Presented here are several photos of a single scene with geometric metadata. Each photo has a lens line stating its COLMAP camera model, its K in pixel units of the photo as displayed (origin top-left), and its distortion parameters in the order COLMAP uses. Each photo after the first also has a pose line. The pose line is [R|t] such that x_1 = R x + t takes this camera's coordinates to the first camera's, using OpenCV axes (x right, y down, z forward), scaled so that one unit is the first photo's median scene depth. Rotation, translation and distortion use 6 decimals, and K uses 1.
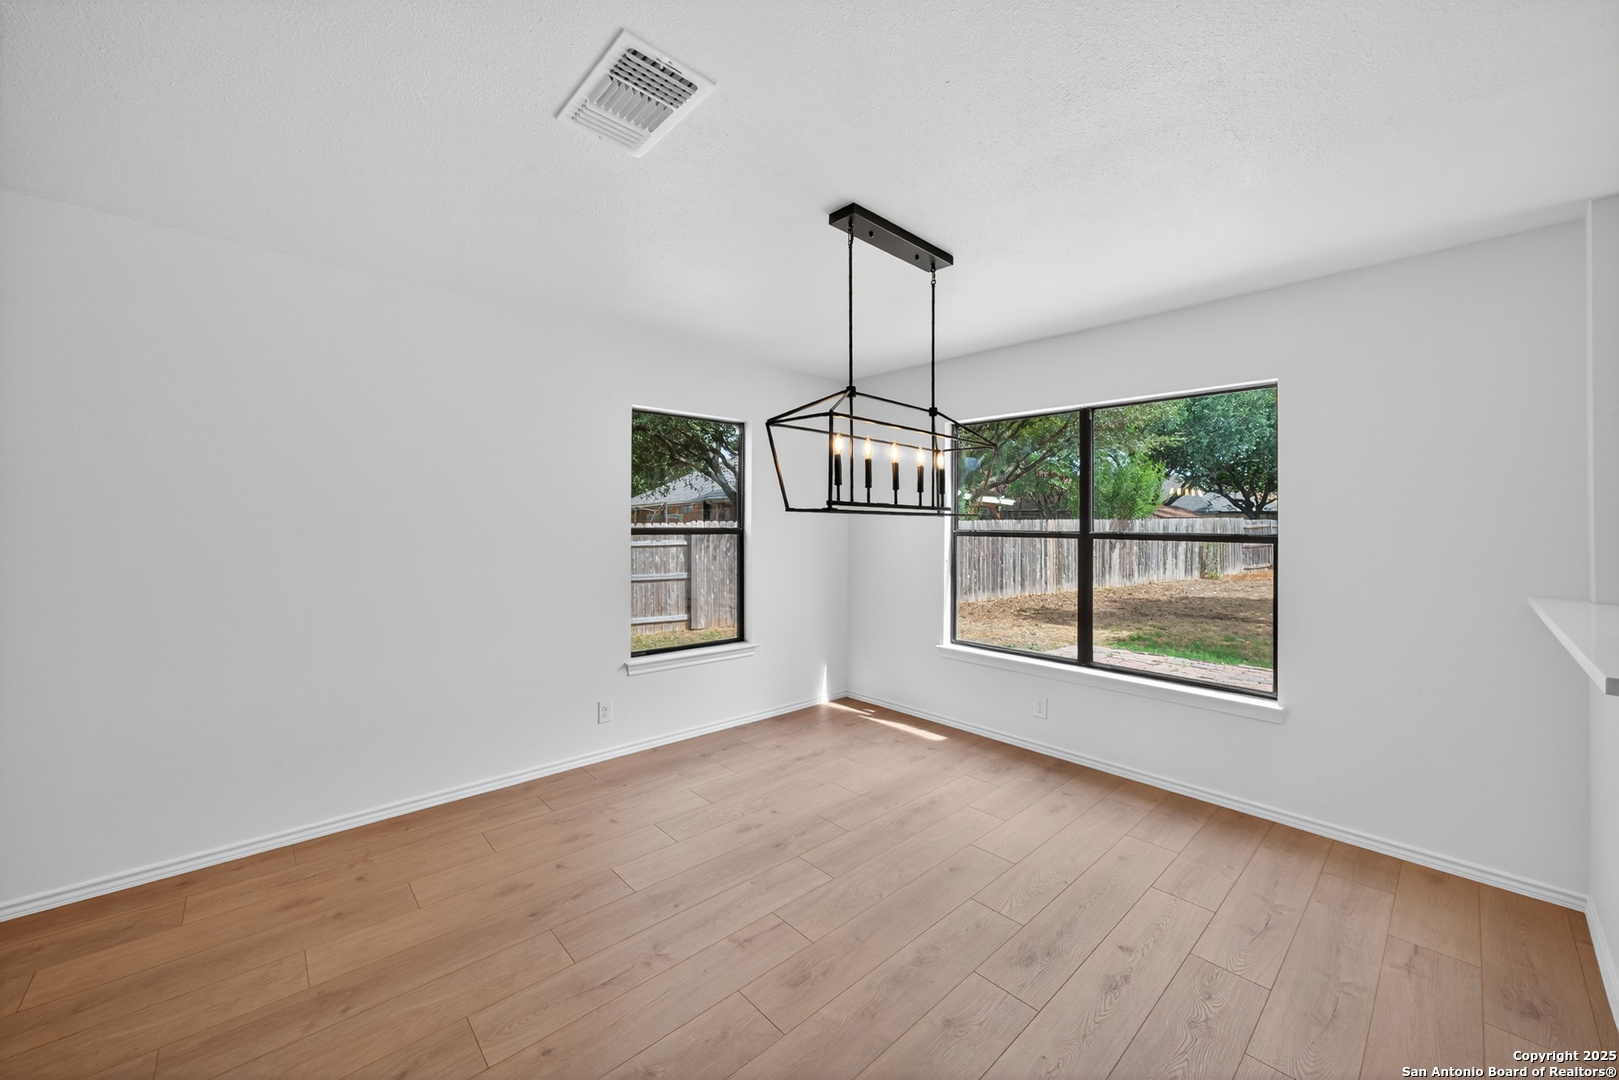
lens RADIAL K [[612.7, 0, 785.0], [0, 612.7, 524.9], [0, 0, 1]] dist [-0.009072, 0.000180]
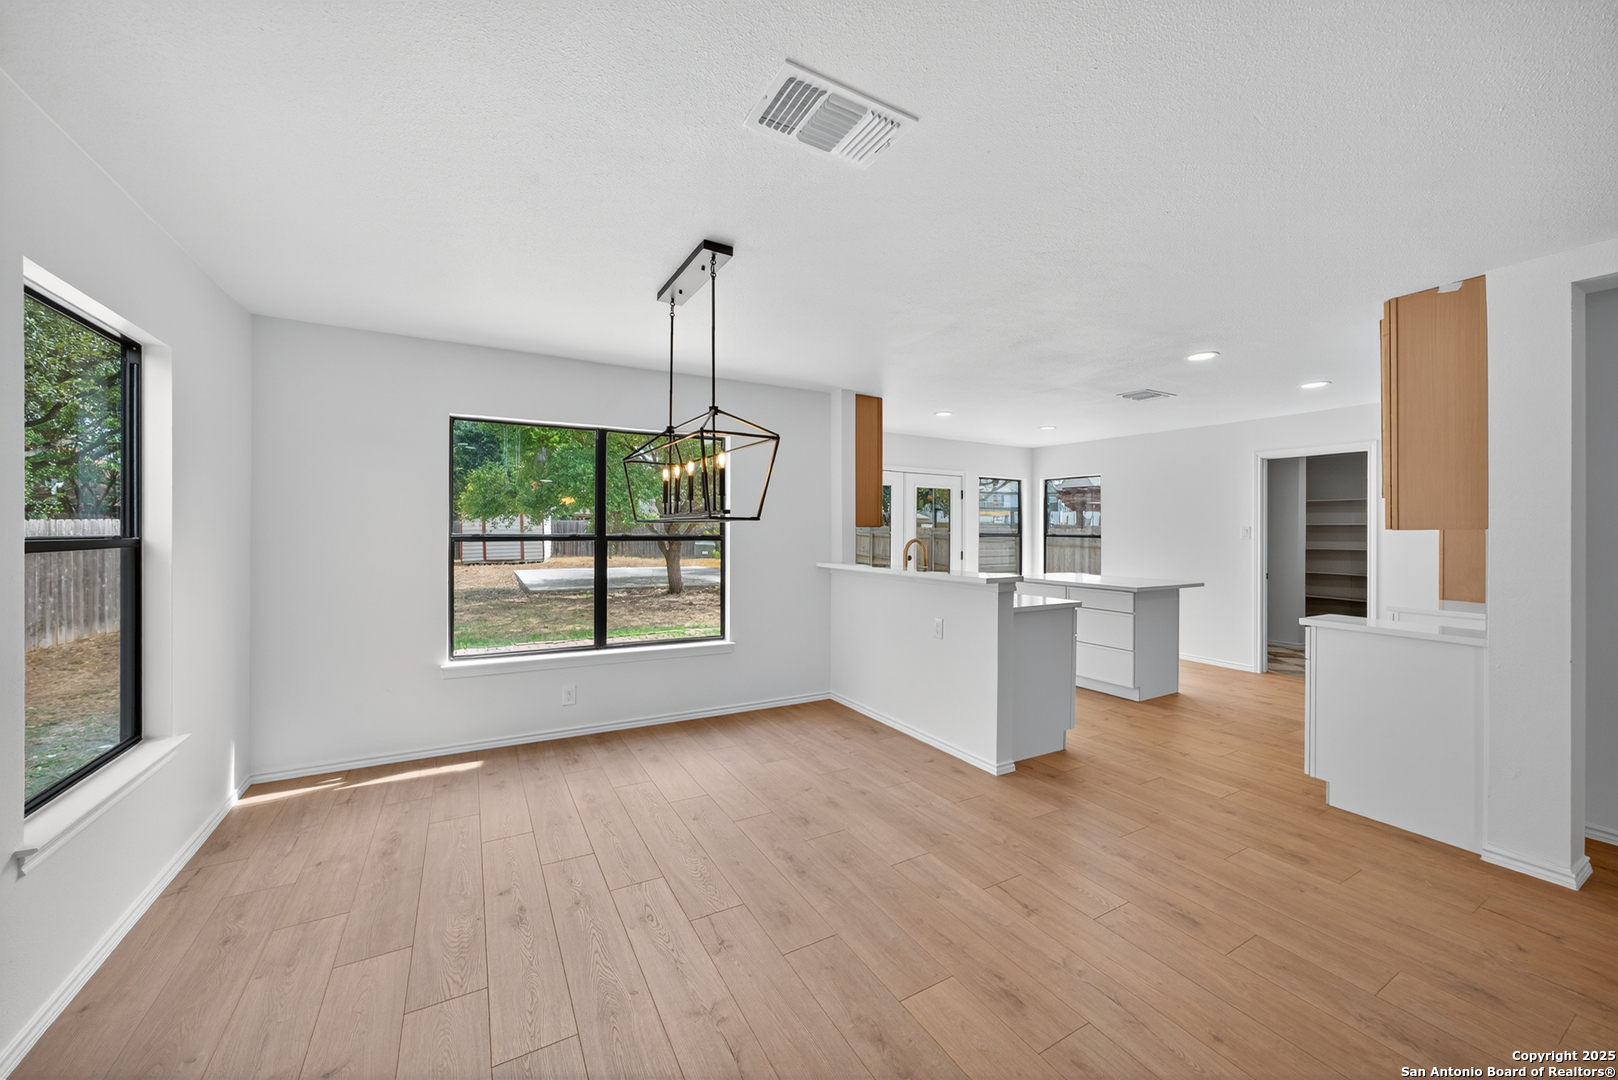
lens RADIAL K [[601.6, 0, 807.4], [0, 601.6, 534.3], [0, 0, 1]] dist [-0.000031, 0.000194]
pose [[0.211692, -0.009963, 0.977286, -0.554200], [-0.003608, 0.999933, 0.010975, -0.004604], [-0.977330, -0.005850, 0.211642, 0.360680]]
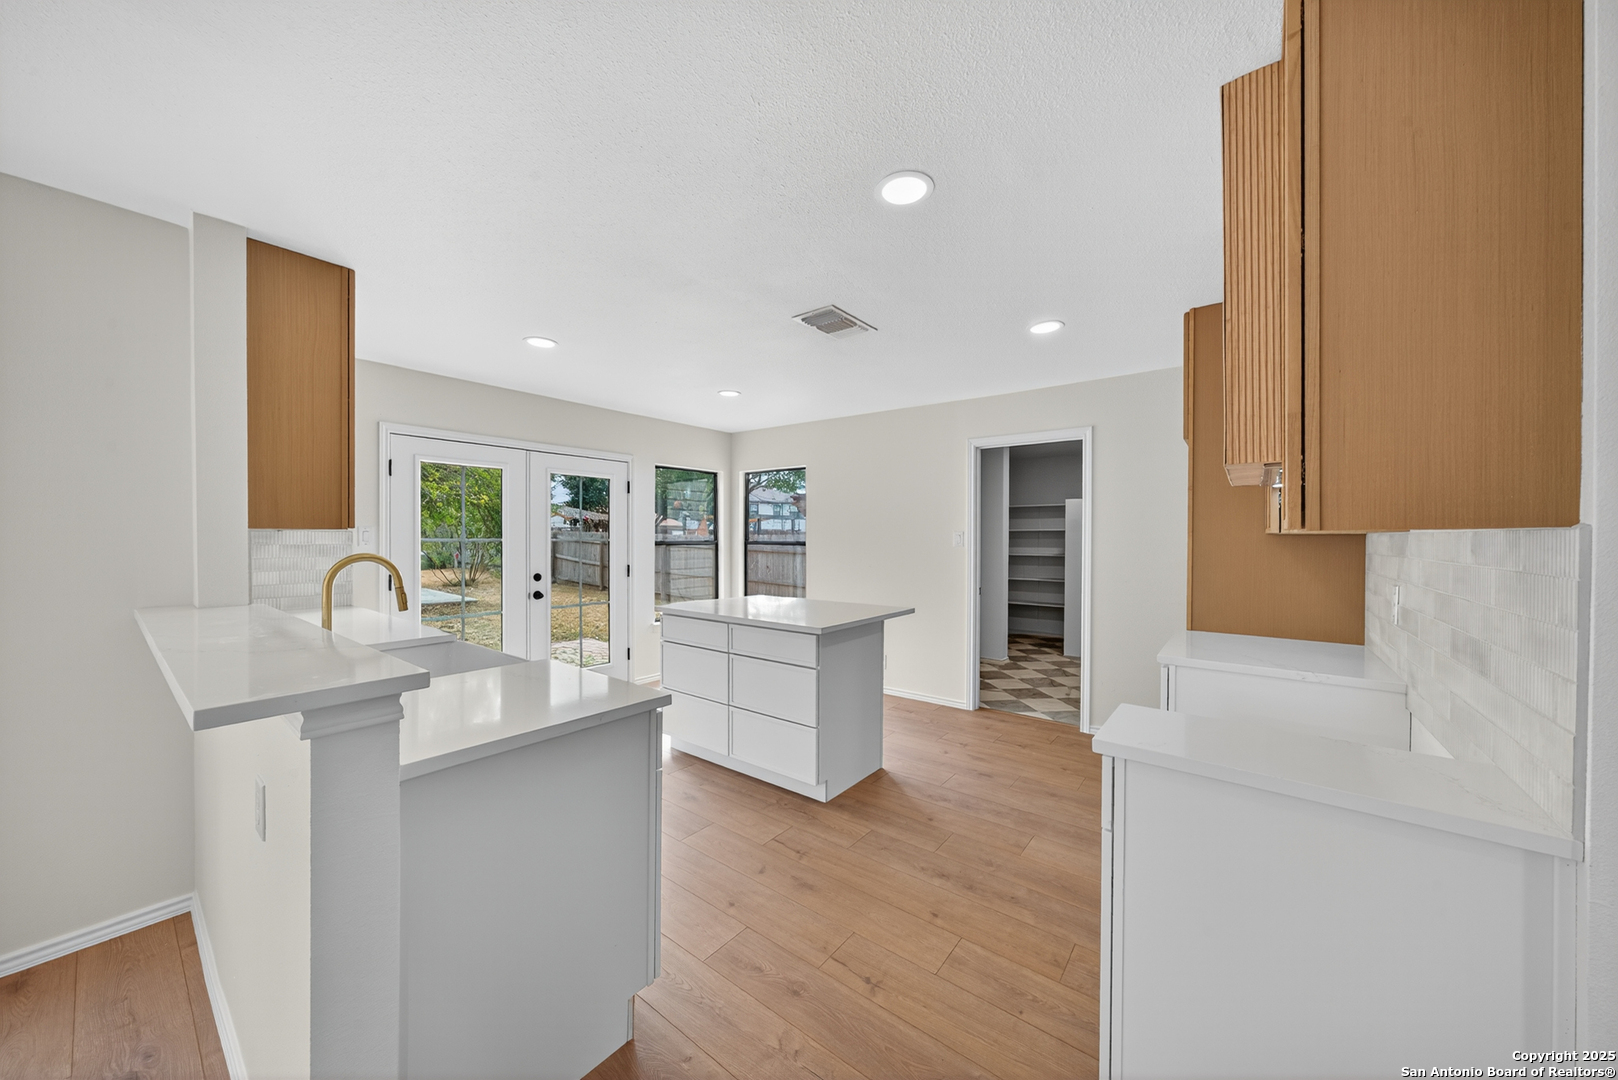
lens RADIAL K [[581.9, 0, 787.9], [0, 581.9, 540.2], [0, 0, 1]] dist [-0.000458, 0.000027]
pose [[-0.147441, -0.007464, 0.989043, 0.126481], [-0.002699, 0.999971, 0.007144, 0.000004], [-0.989067, -0.001616, -0.147457, 0.085577]]
